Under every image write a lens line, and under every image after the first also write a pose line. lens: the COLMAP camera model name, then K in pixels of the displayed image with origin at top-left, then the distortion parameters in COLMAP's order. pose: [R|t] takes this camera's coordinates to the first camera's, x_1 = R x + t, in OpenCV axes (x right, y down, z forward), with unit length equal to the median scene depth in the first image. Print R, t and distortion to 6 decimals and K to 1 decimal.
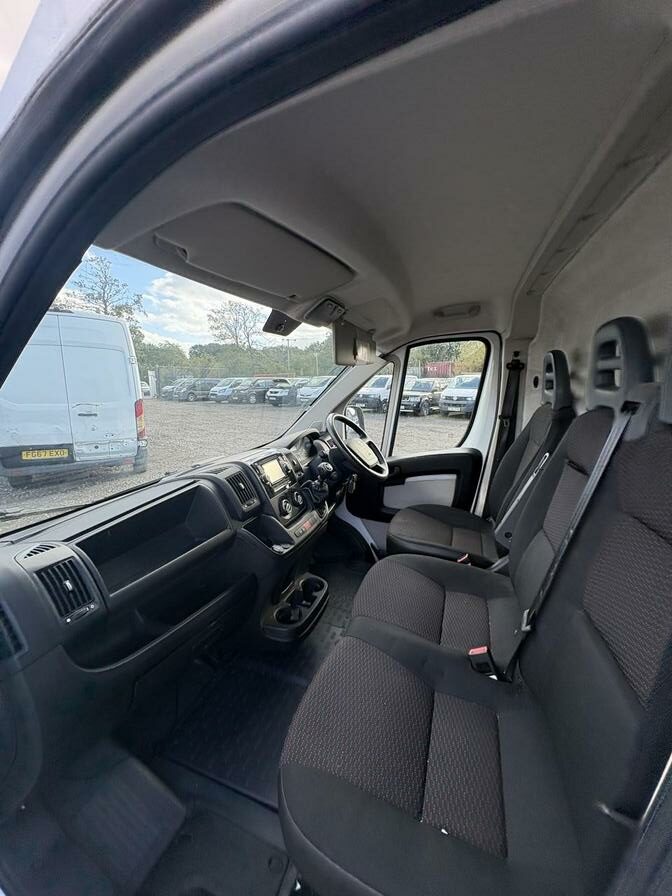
lens RADIAL K [[355.3, 0, 336.0], [0, 355.3, 448.0], [0, 0, 1]] dist [-0.004060, -0.000129]
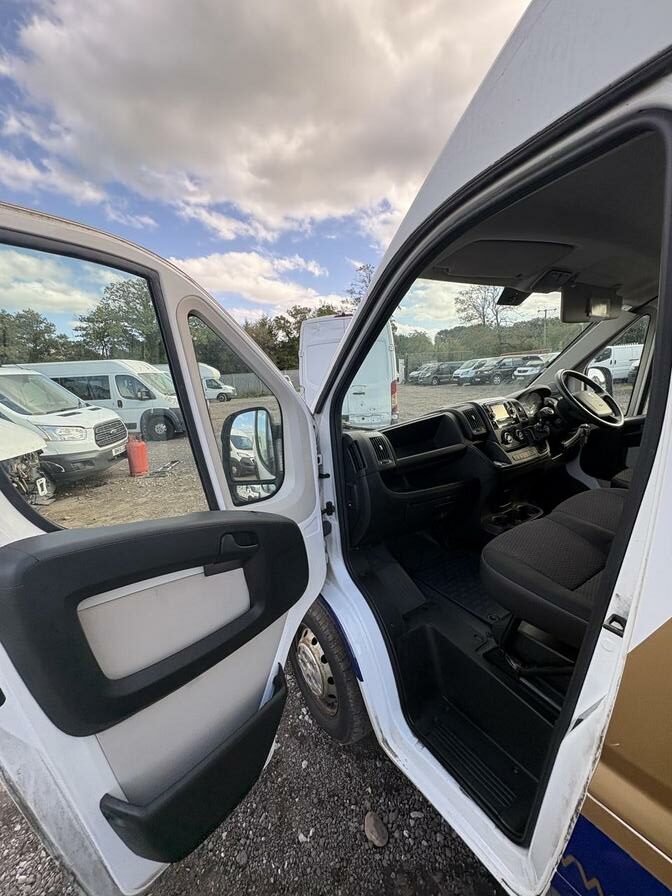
lens RADIAL K [[352.0, 0, 335.7], [0, 352.0, 444.6], [0, 0, 1]] dist [0.001365, 0.000218]
pose [[0.793354, 0.066724, -0.605092, 0.109441], [-0.044112, 0.997663, 0.052176, 0.113442], [0.607160, -0.014702, 0.794444, -0.319065]]
